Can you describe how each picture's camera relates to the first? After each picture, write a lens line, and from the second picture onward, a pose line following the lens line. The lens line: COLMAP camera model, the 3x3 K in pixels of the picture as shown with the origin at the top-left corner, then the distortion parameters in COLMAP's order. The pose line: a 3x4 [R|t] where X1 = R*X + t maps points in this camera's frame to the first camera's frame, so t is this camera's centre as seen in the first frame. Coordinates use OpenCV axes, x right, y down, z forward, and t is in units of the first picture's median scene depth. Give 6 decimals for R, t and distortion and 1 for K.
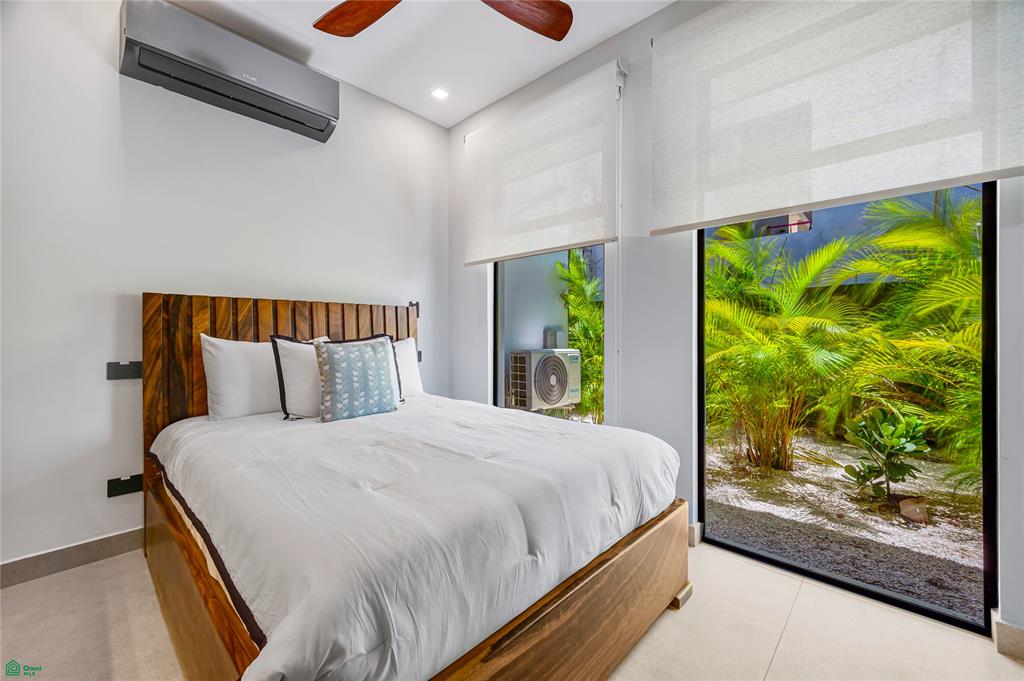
lens RADIAL K [[405.5, 0, 515.3], [0, 405.5, 337.7], [0, 0, 1]] dist [-0.003262, 0.000377]
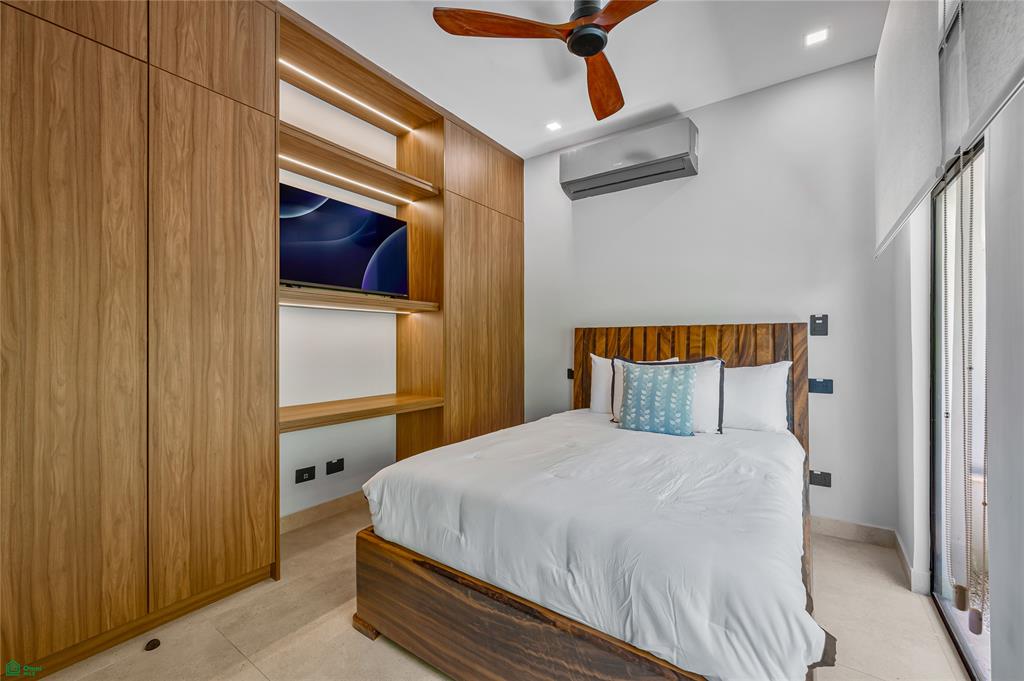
lens RADIAL K [[421.4, 0, 516.0], [0, 421.4, 340.3], [0, 0, 1]] dist [0.000041, -0.000011]
pose [[0.154235, 0.000425, -0.988034, 0.690210], [-0.013226, 0.999911, -0.001635, -0.048900], [0.987946, 0.013320, 0.154227, 0.456721]]
